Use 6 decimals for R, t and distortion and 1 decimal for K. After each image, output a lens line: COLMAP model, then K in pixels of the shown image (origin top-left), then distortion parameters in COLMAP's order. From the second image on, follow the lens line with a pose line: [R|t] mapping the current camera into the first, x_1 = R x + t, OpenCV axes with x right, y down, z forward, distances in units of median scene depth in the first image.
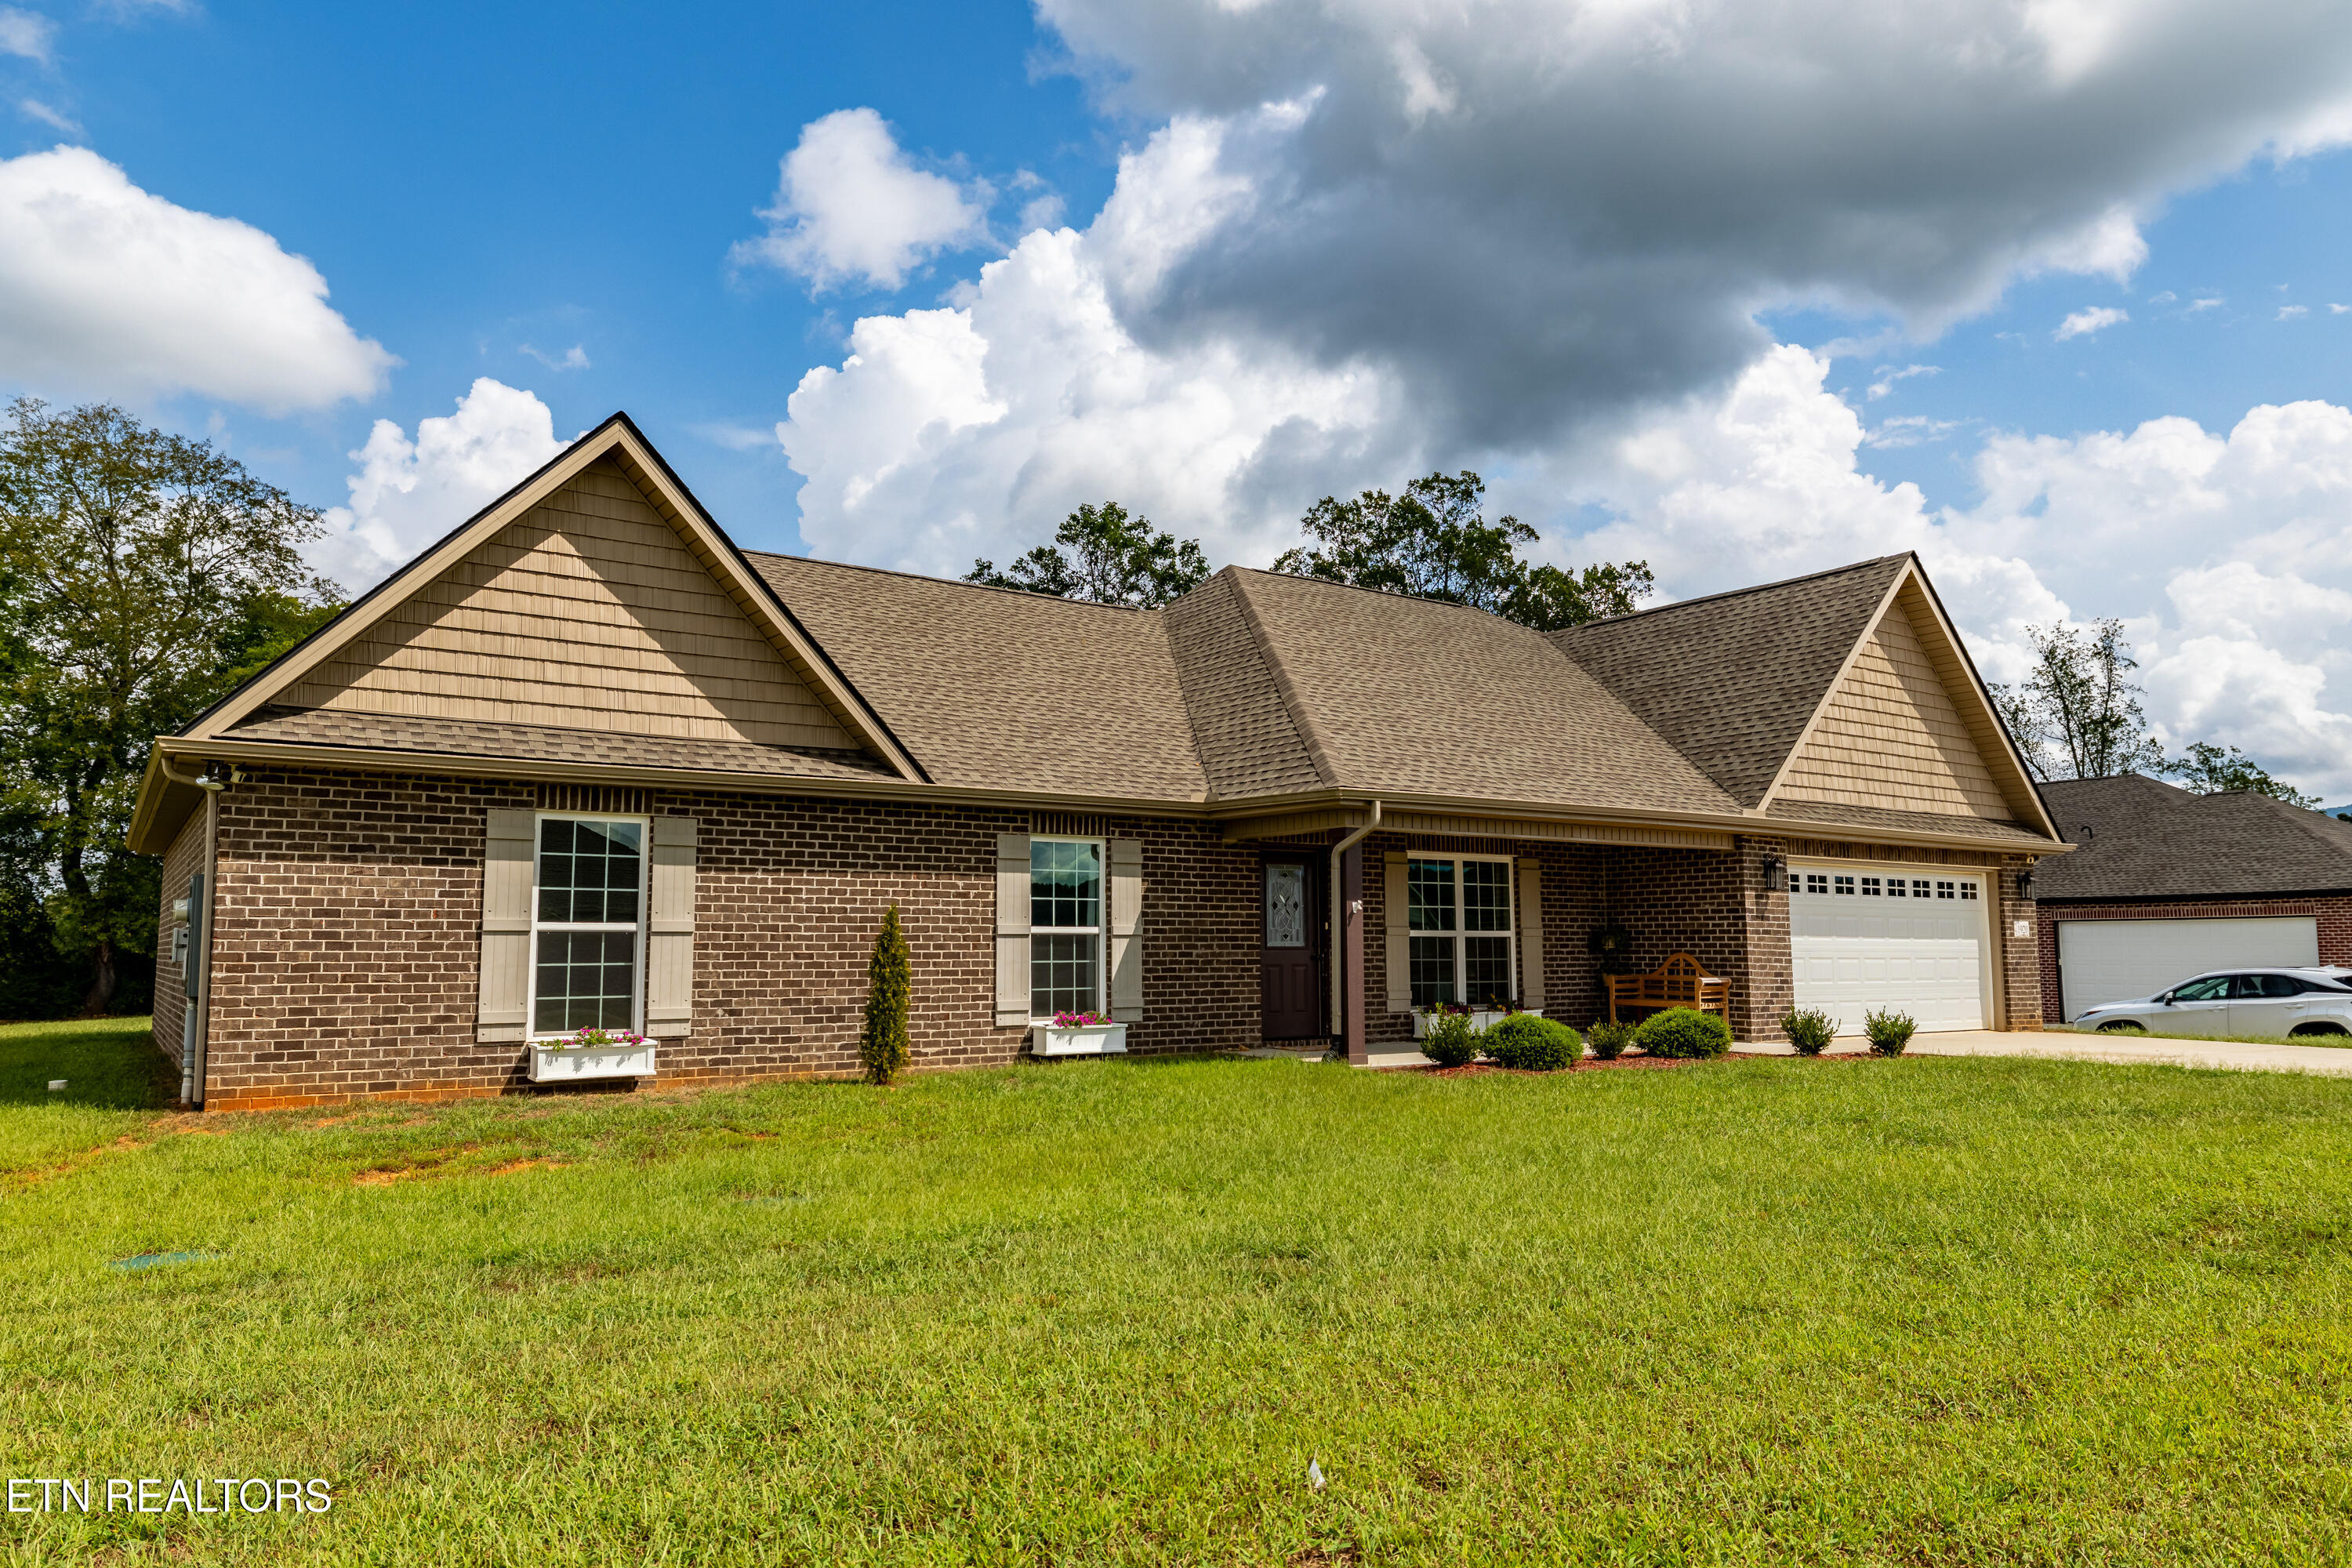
lens RADIAL K [[1599.2, 0, 1200.7], [0, 1599.2, 795.8], [0, 0, 1]] dist [0.023221, -0.014170]
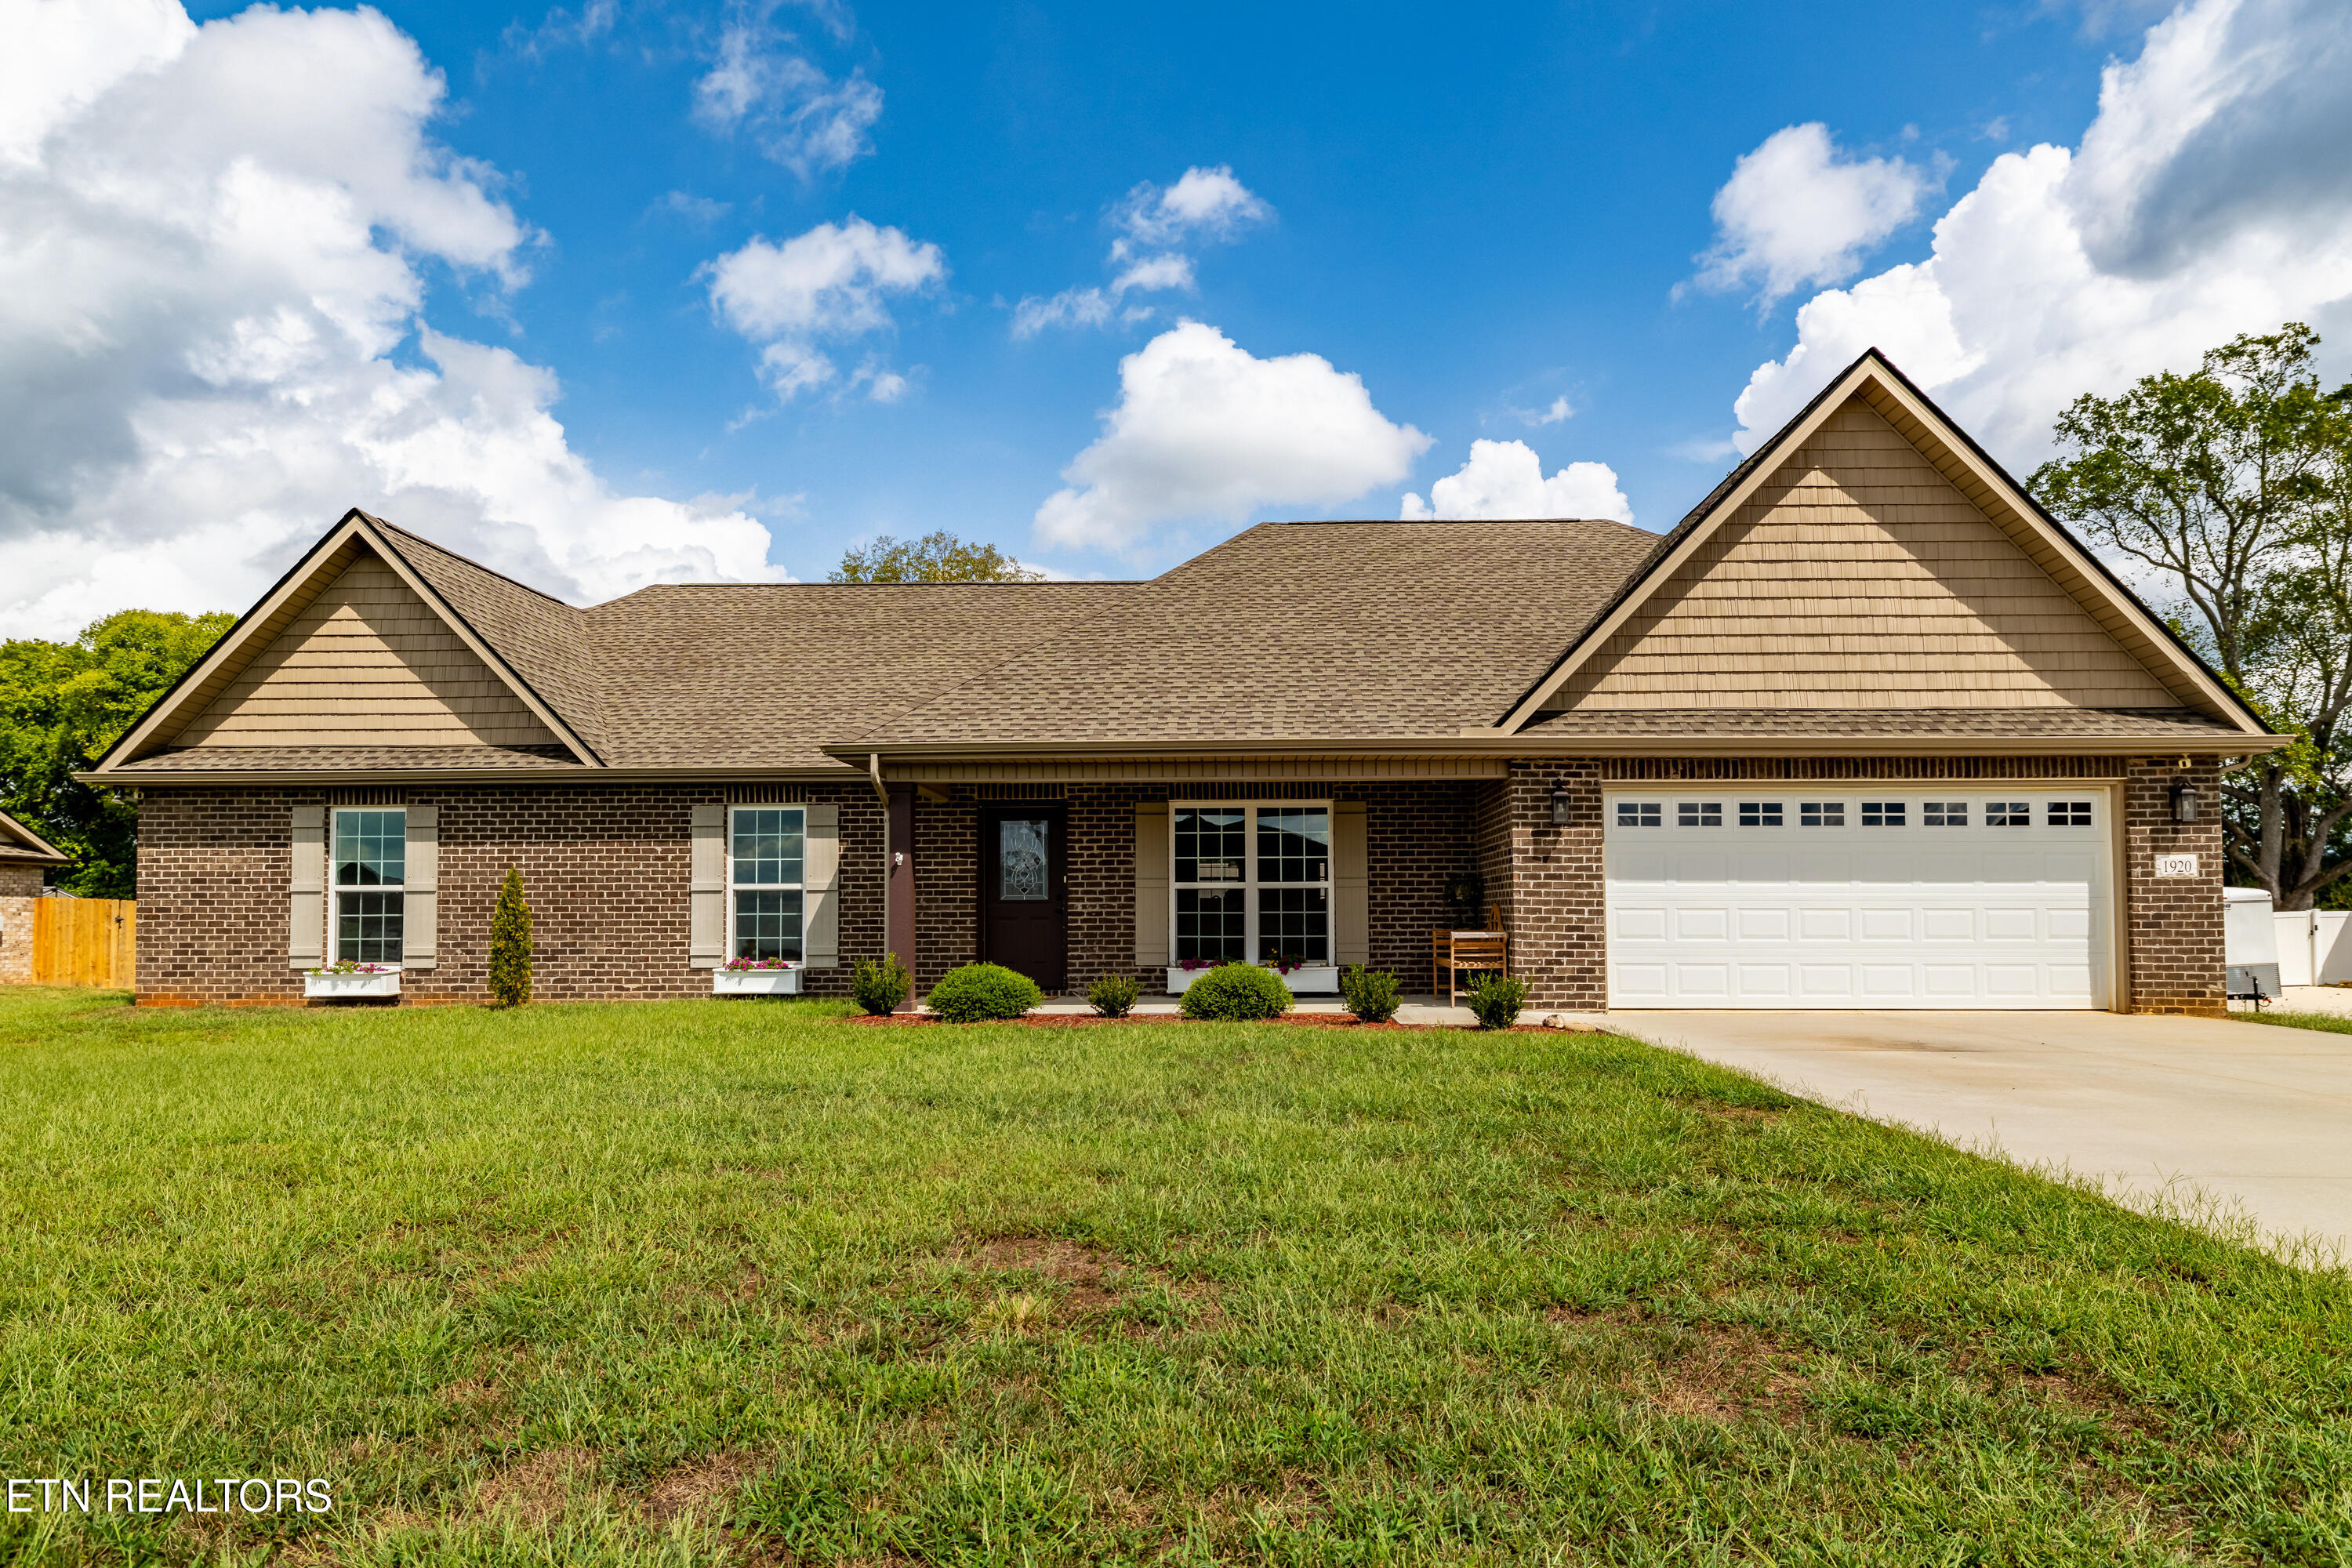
lens RADIAL K [[1383.3, 0, 1219.9], [0, 1383.3, 852.1], [0, 0, 1]] dist [0.003518, -0.004010]
pose [[0.795324, -0.027347, -0.605568, 0.642792], [0.061848, 0.997429, 0.036185, 0.036699], [0.603021, -0.066232, 0.794971, 0.343483]]
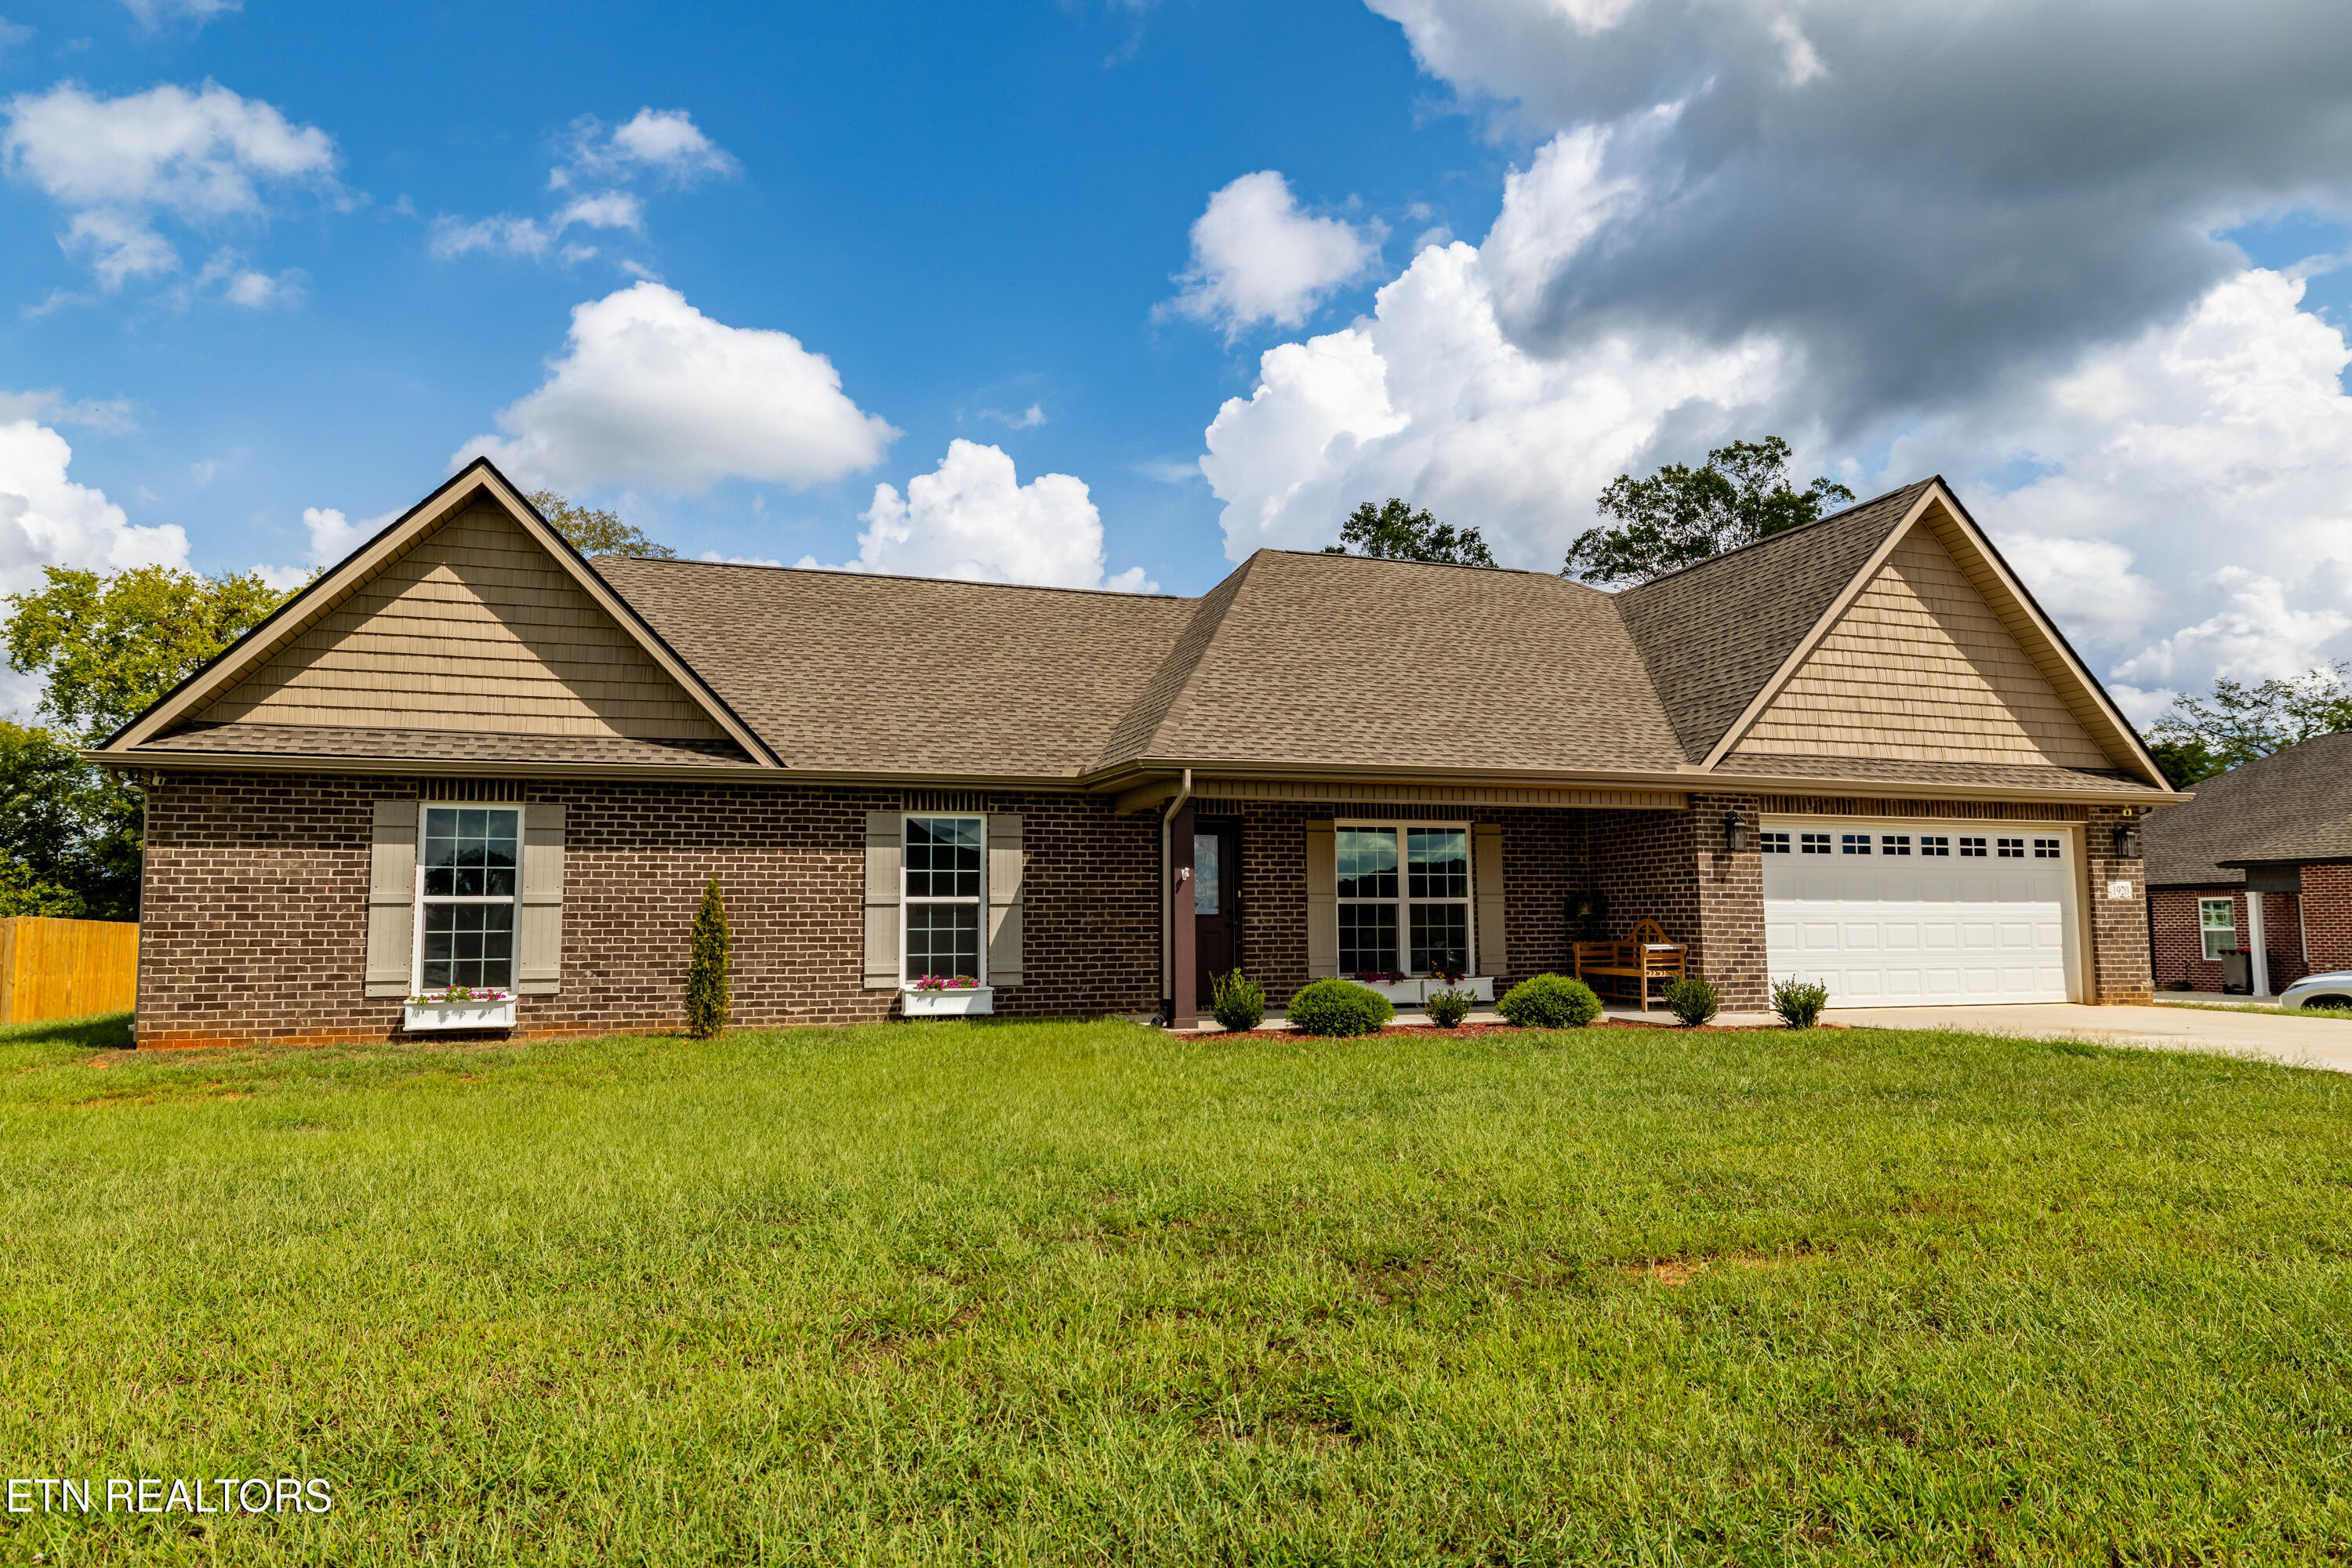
lens RADIAL K [[1463.5, 0, 1182.3], [0, 1463.5, 783.8], [0, 0, 1]] dist [0.005581, 0.002048]
pose [[0.957030, -0.030693, -0.288361, 0.296215], [0.031577, 0.999500, -0.001586, 0.010717], [0.288265, -0.007588, 0.957521, 0.088172]]
